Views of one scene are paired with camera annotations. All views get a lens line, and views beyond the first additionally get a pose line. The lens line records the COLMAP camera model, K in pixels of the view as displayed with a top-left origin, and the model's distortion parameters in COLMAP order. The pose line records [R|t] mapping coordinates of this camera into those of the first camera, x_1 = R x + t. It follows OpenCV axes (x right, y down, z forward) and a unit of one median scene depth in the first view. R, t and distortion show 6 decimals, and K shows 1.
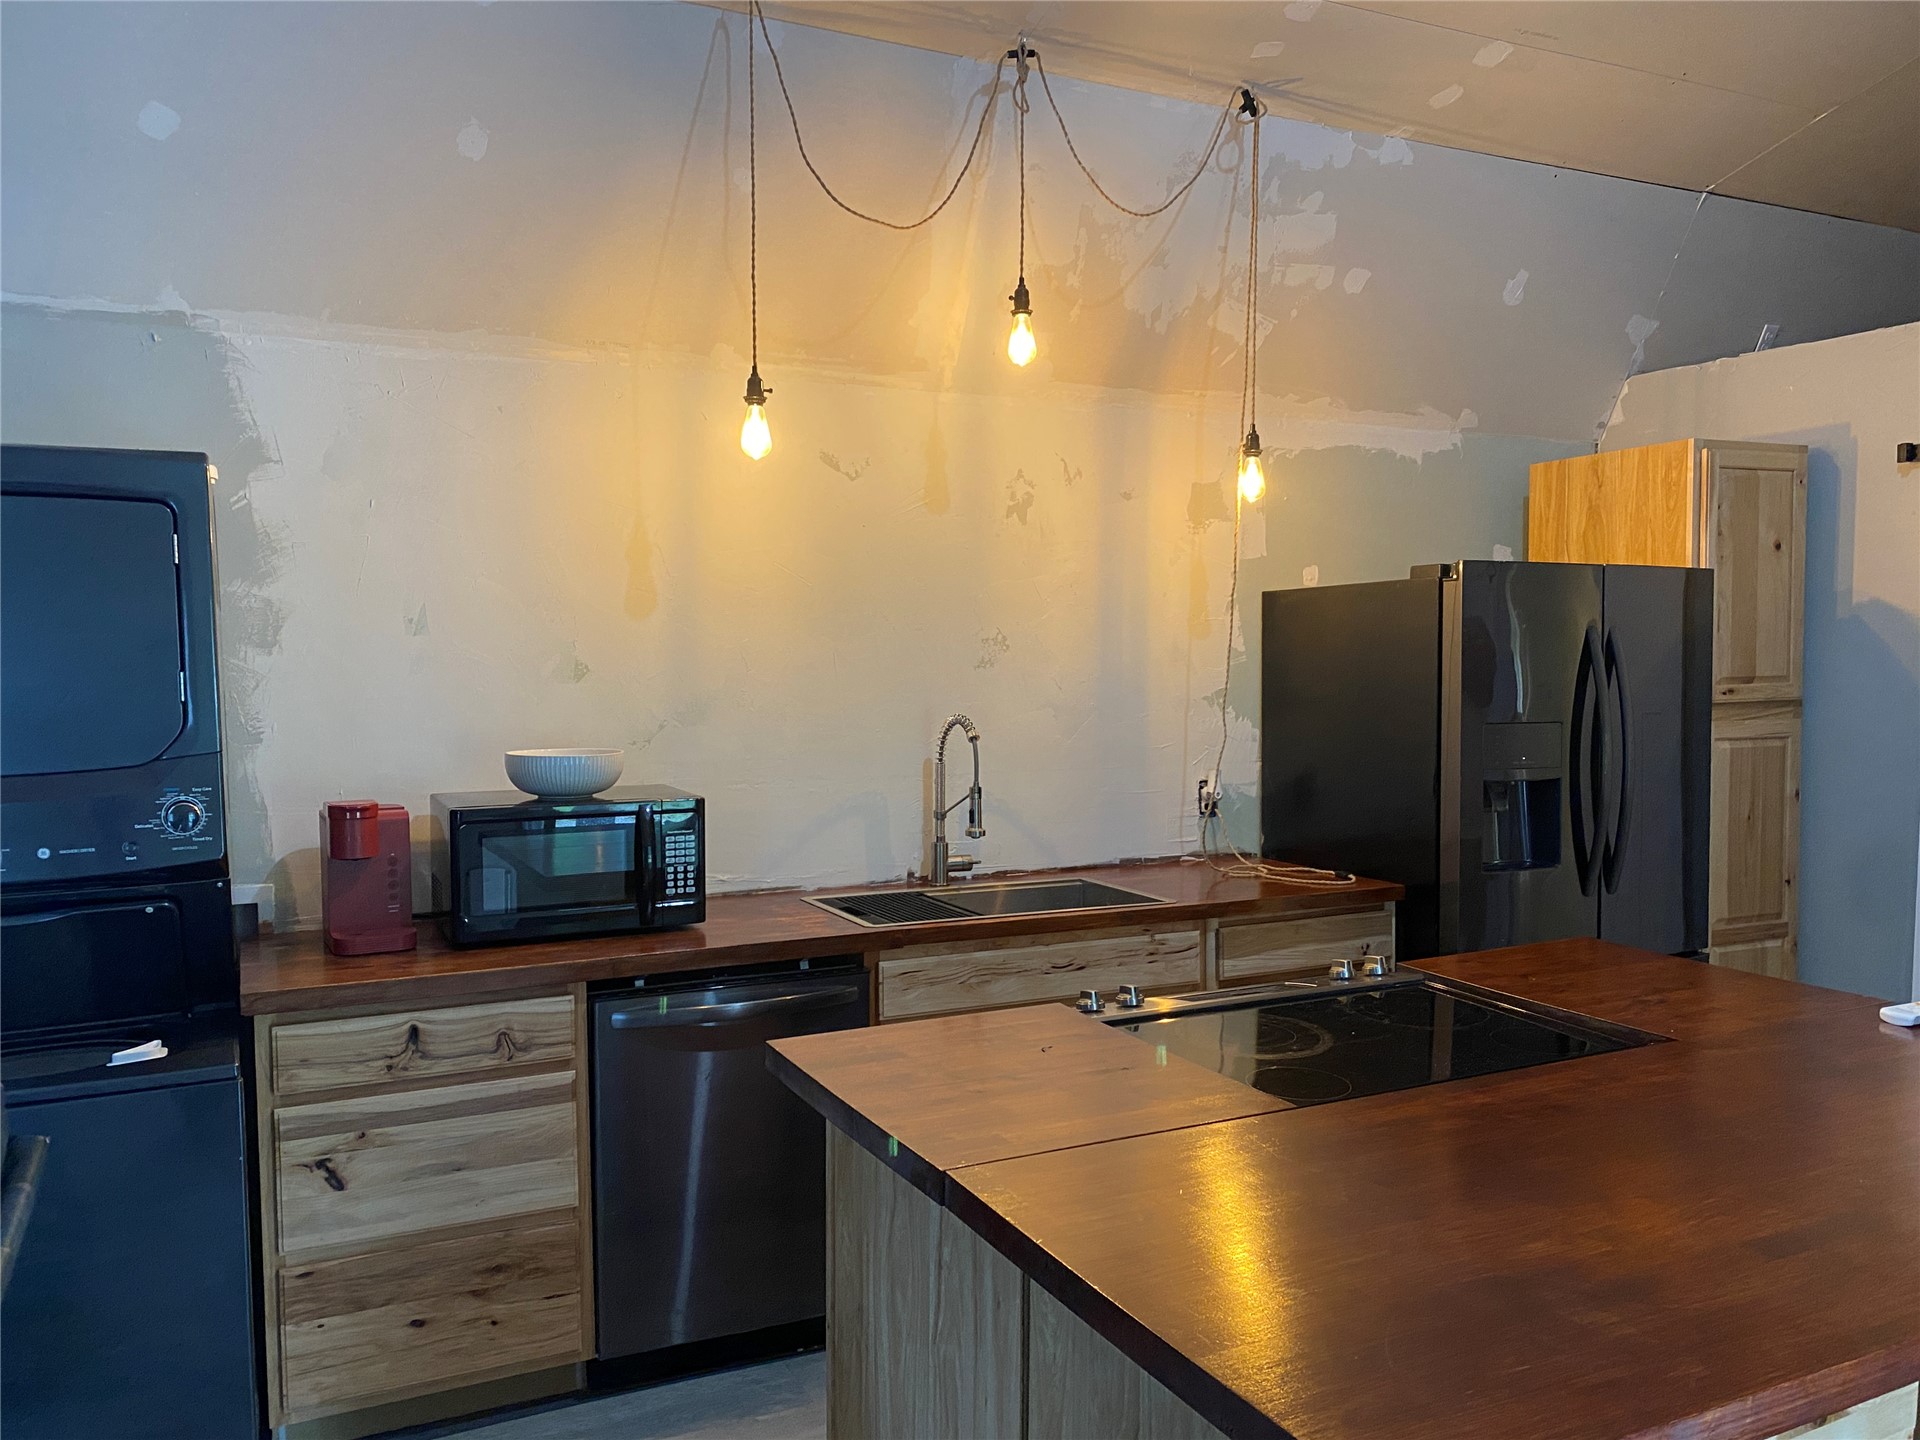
lens RADIAL K [[1440.2, 0, 960.0], [0, 1440.2, 720.0], [0, 0, 1]] dist [0.062509, -0.006231]
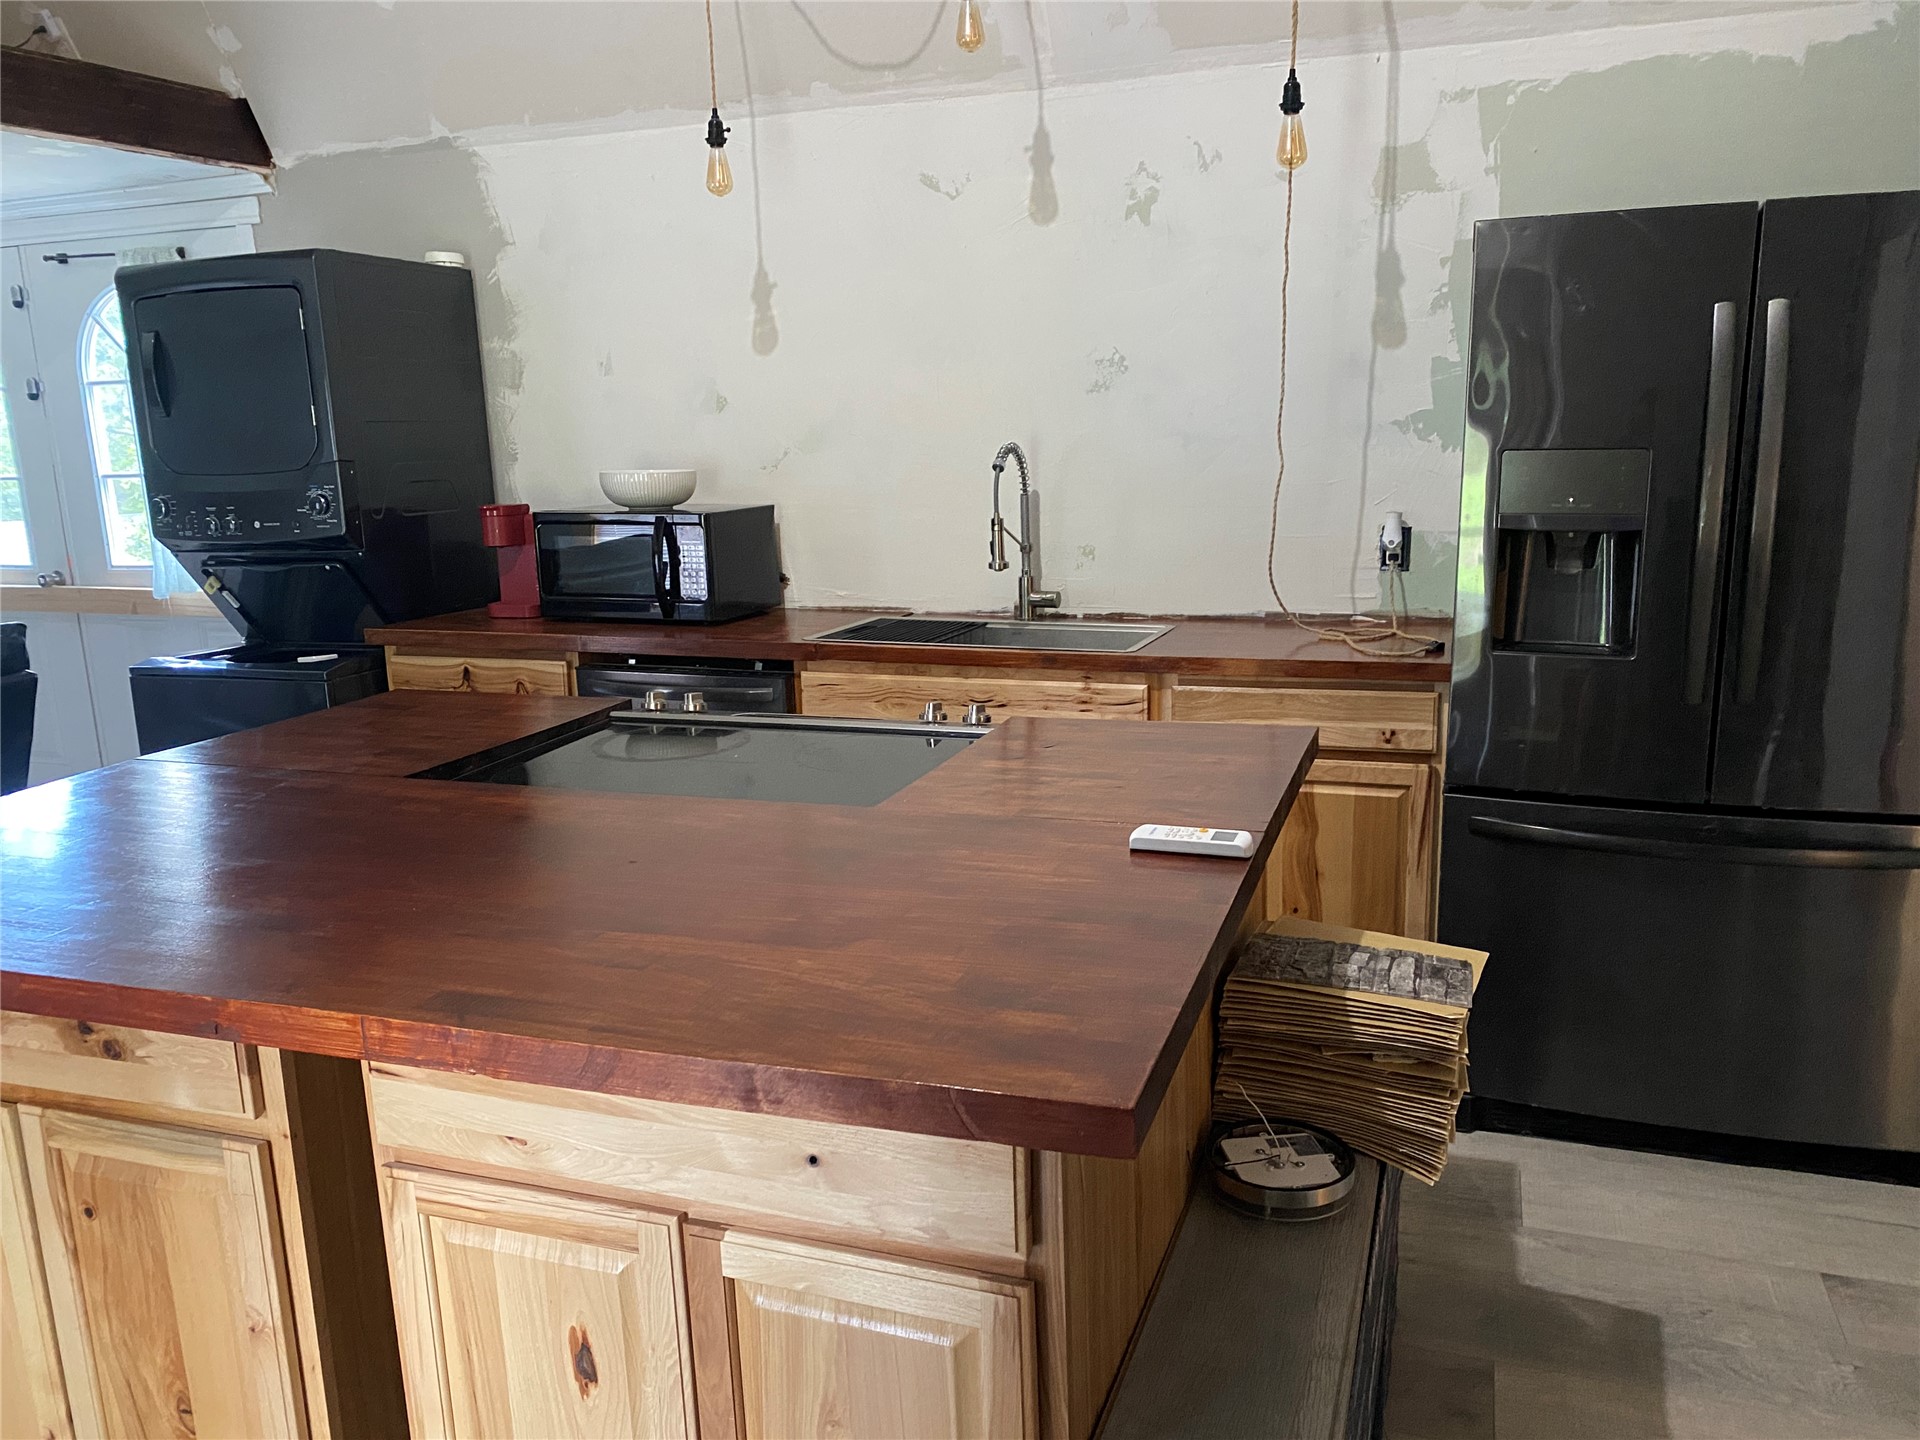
lens RADIAL K [[1486.6, 0, 961.4], [0, 1486.6, 756.5], [0, 0, 1]] dist [0.011543, -0.007059]
pose [[0.704265, 0.146946, -0.694563, 0.763242], [-0.010674, 0.980425, 0.196602, 0.007898], [0.709857, -0.131047, 0.692048, 0.275765]]
